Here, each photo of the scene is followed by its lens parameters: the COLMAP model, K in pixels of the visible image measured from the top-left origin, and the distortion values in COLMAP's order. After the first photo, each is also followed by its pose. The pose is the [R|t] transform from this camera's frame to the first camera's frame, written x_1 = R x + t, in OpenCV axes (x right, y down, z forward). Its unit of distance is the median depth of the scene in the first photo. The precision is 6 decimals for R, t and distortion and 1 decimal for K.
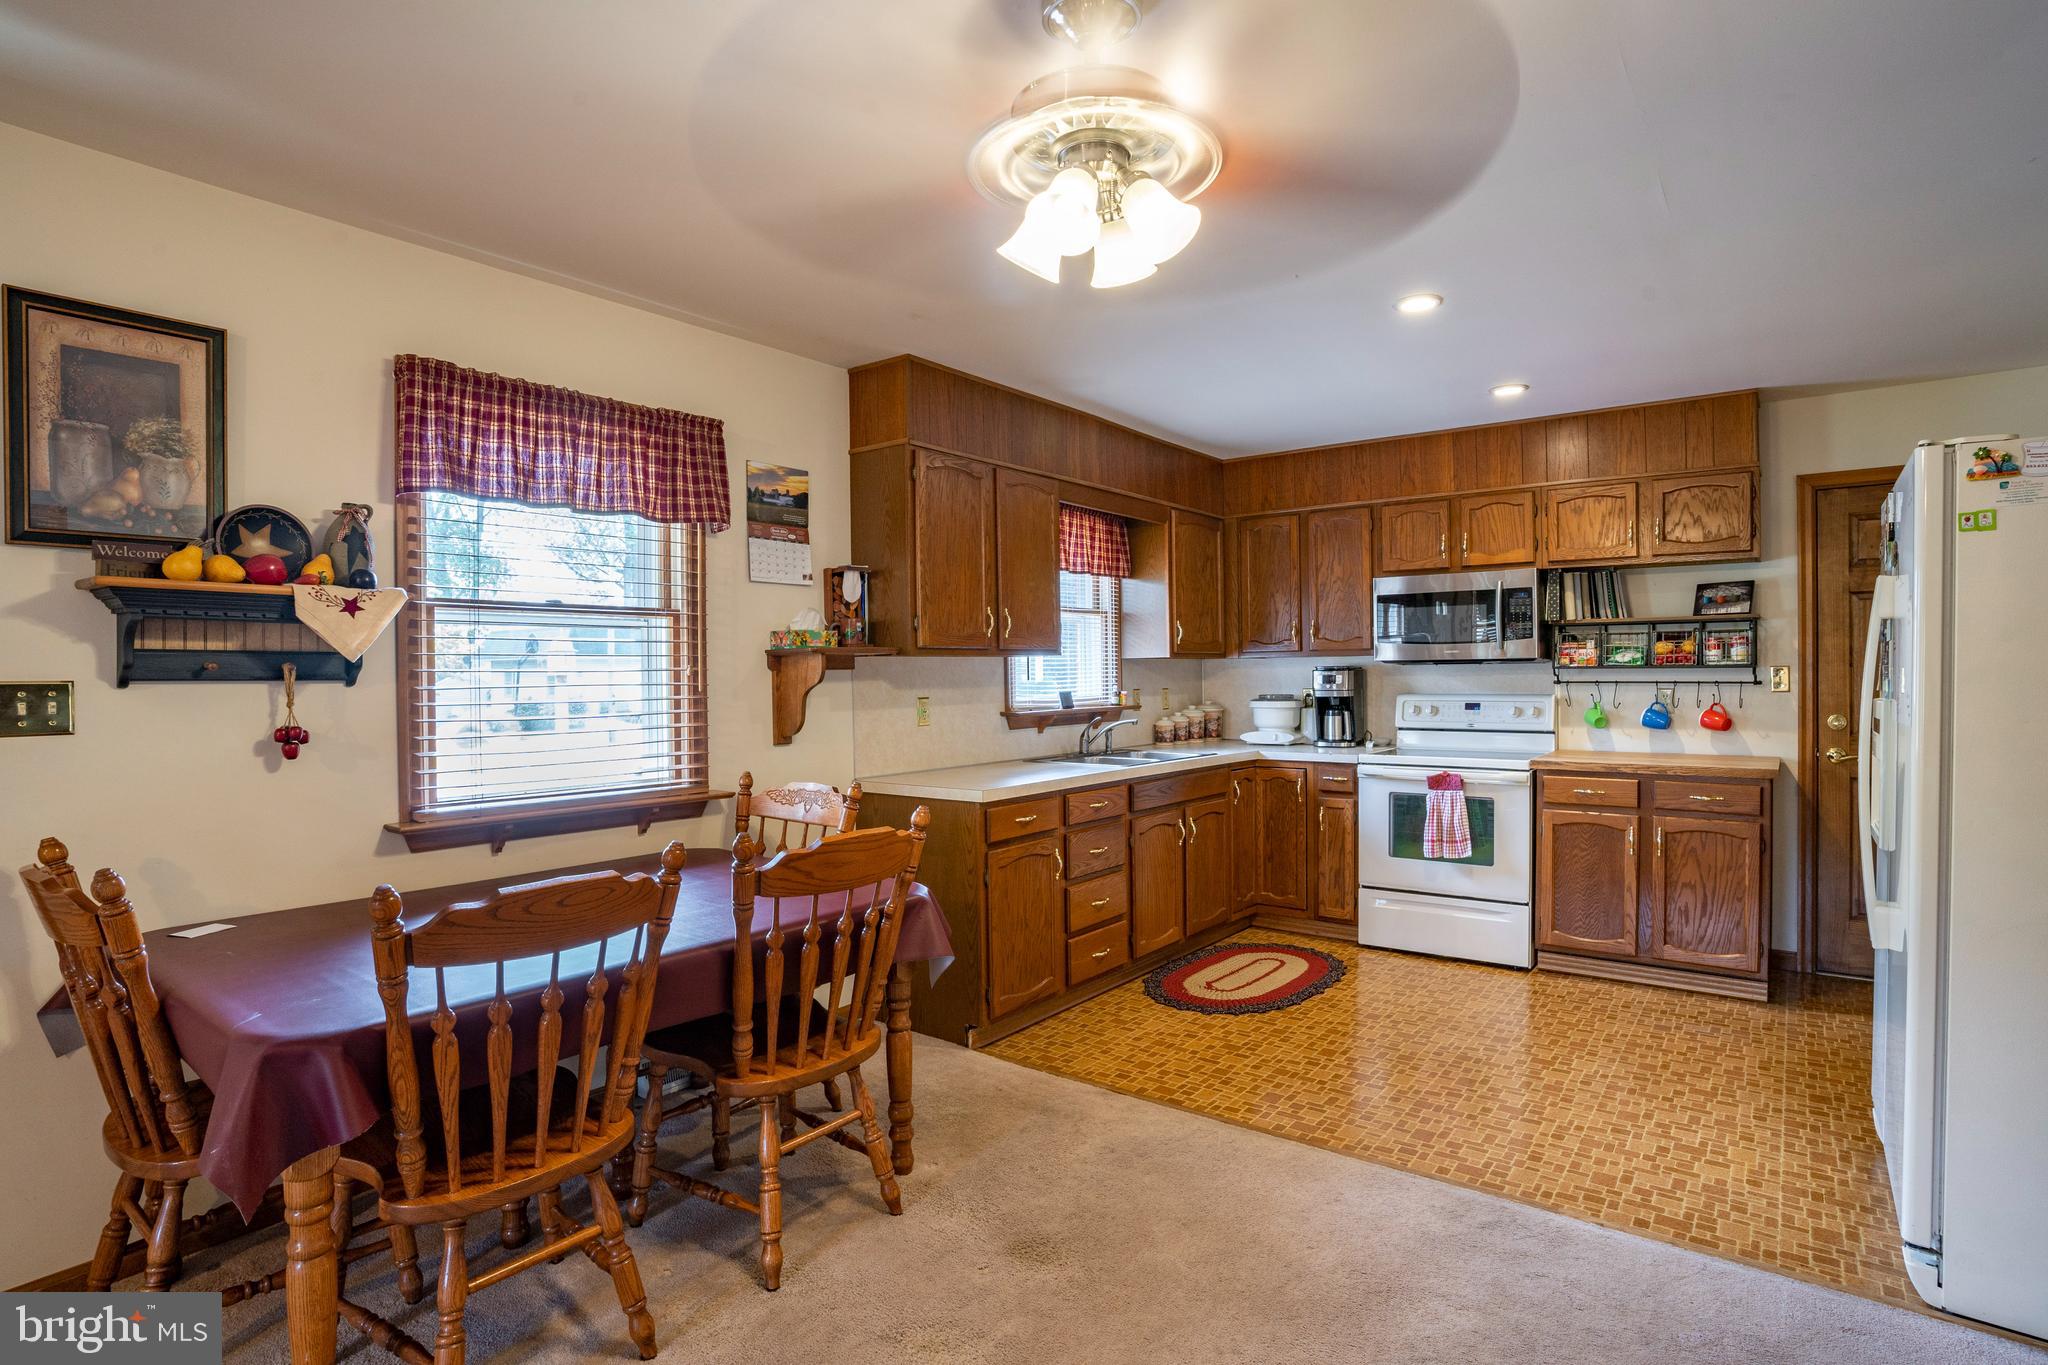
lens RADIAL K [[1043.2, 0, 1024.0], [0, 1043.2, 682.5], [0, 0, 1]] dist [-0.067307, 0.010555]
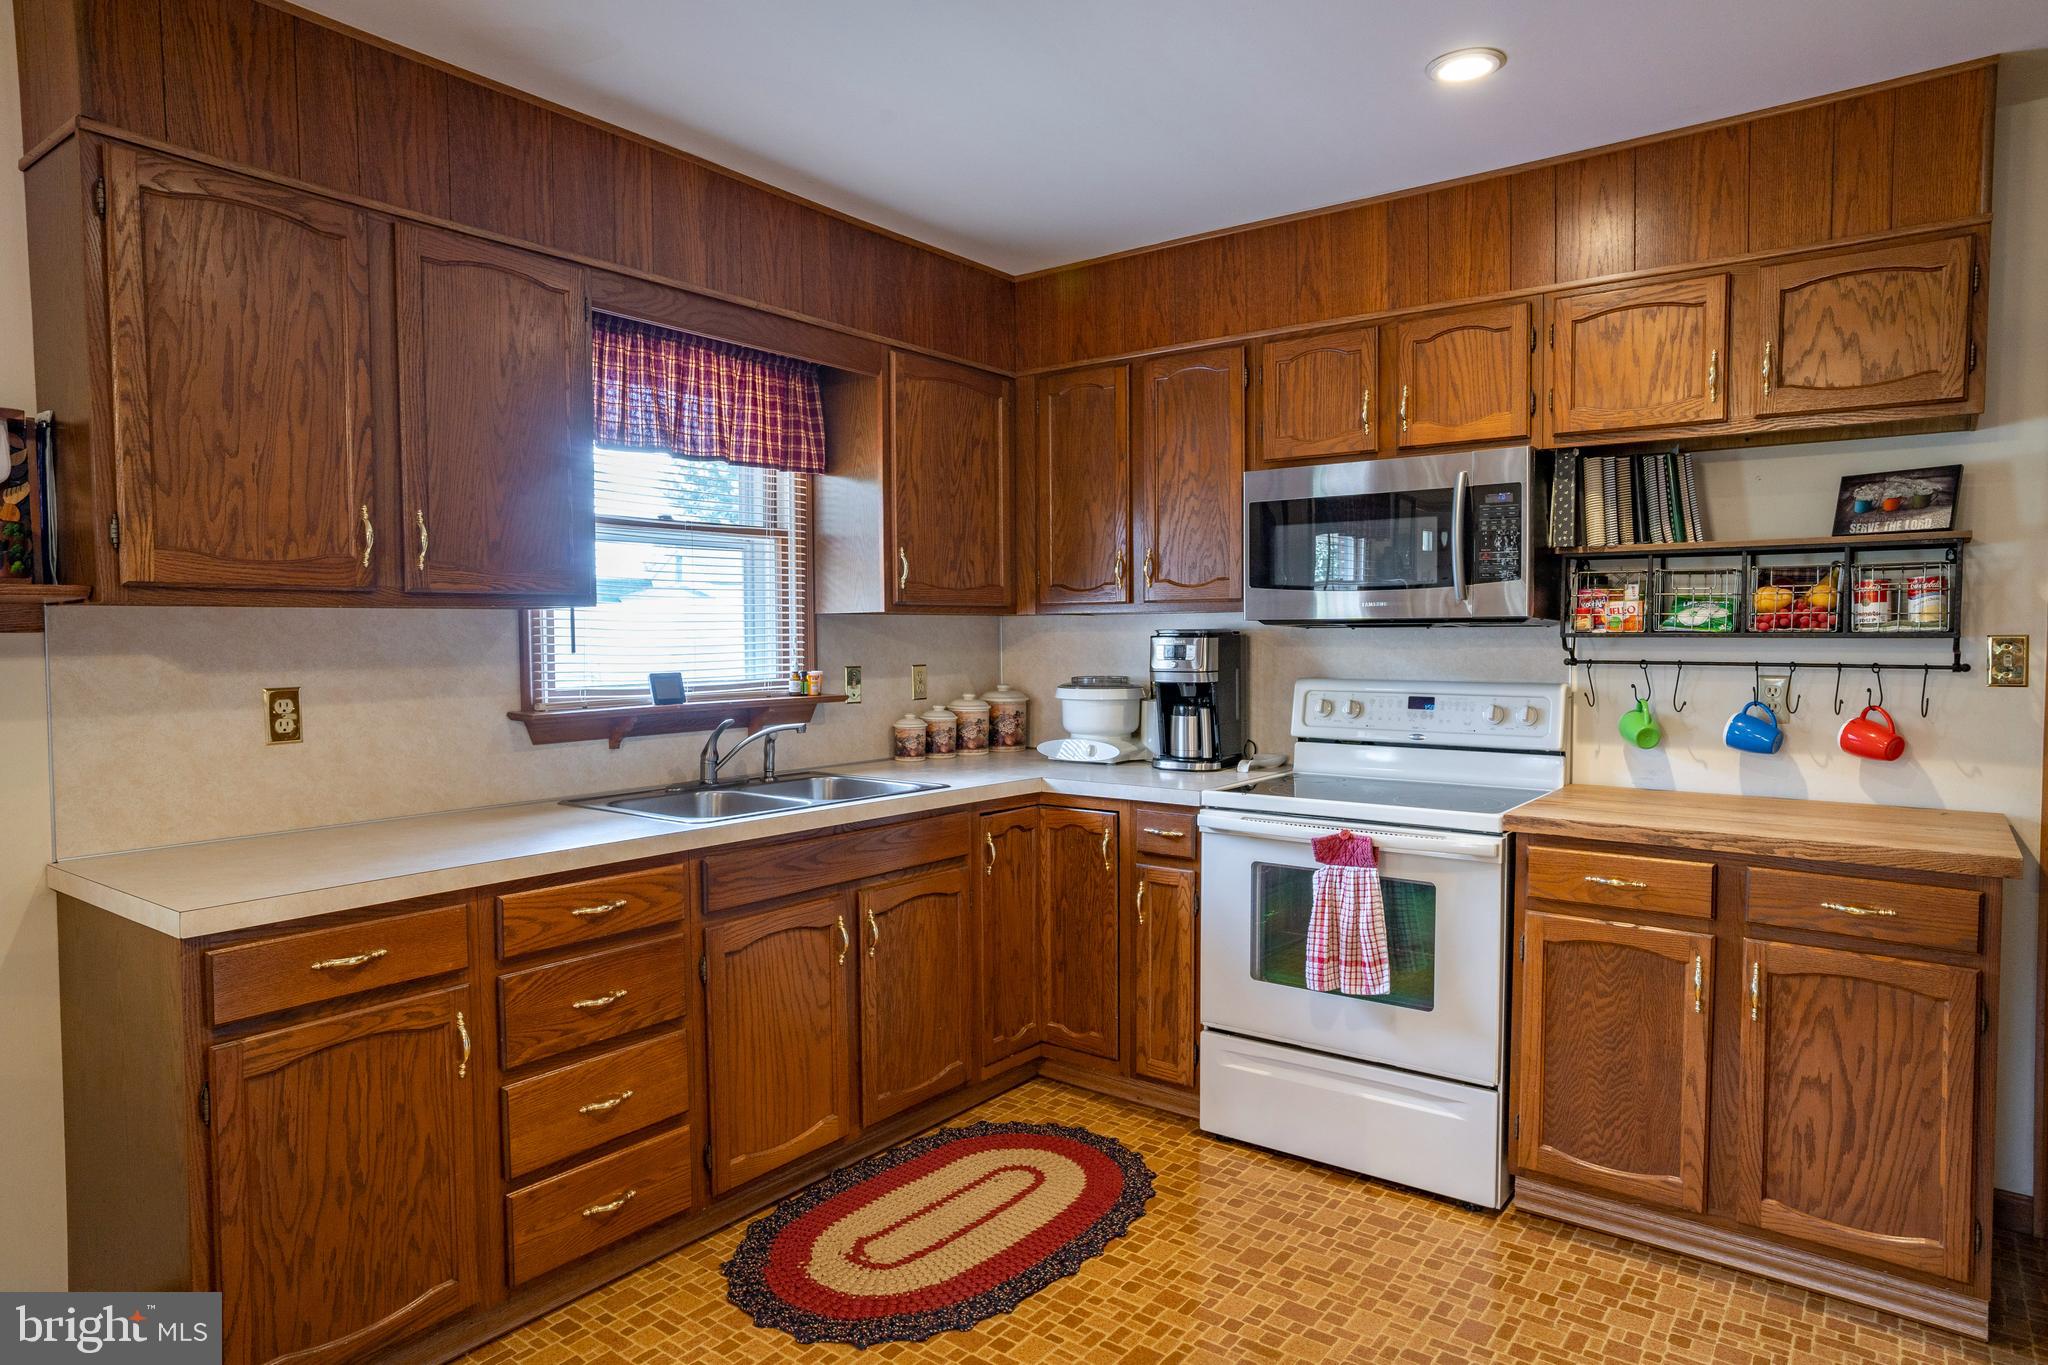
lens RADIAL K [[1210.6, 0, 1024.0], [0, 1210.6, 682.5], [0, 0, 1]] dist [-0.045076, 0.028159]
pose [[0.999957, 0.005877, 0.007188, 0.231598], [-0.006103, 0.999472, 0.031928, -0.008048], [-0.006997, -0.031971, 0.999464, 0.373847]]
